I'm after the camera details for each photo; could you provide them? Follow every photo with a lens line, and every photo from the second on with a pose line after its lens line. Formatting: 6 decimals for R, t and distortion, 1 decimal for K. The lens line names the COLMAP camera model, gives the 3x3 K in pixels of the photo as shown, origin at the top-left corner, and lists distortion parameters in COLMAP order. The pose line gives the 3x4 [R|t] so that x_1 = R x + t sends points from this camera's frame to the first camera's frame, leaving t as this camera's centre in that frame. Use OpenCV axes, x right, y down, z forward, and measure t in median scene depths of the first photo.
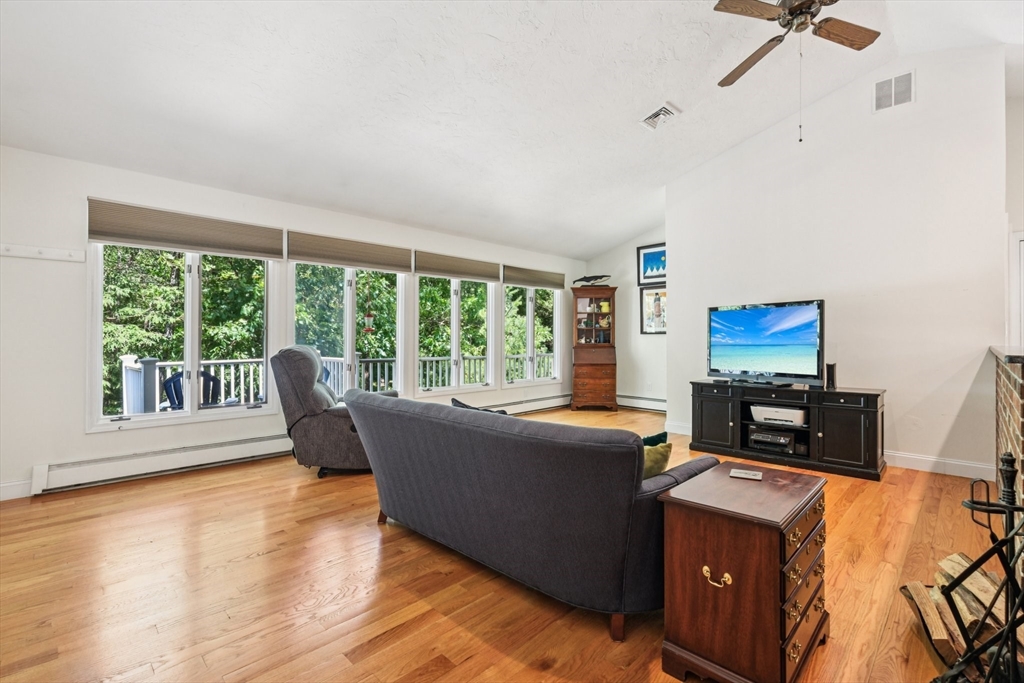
lens RADIAL K [[463.5, 0, 513.9], [0, 463.5, 348.0], [0, 0, 1]] dist [-0.001444, 0.000039]
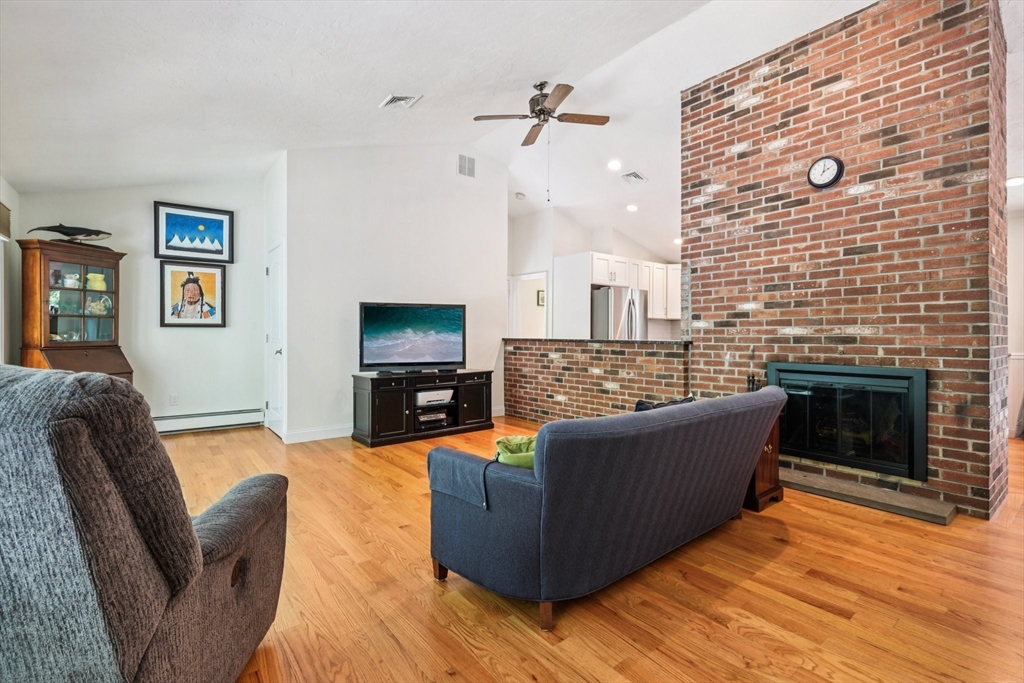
lens RADIAL K [[463.5, 0, 513.9], [0, 463.5, 348.0], [0, 0, 1]] dist [-0.001444, 0.000039]
pose [[0.122209, -0.033974, 0.991923, -0.625866], [0.015241, 0.999360, 0.032351, -0.020703], [-0.992387, 0.011164, 0.122648, 0.662384]]
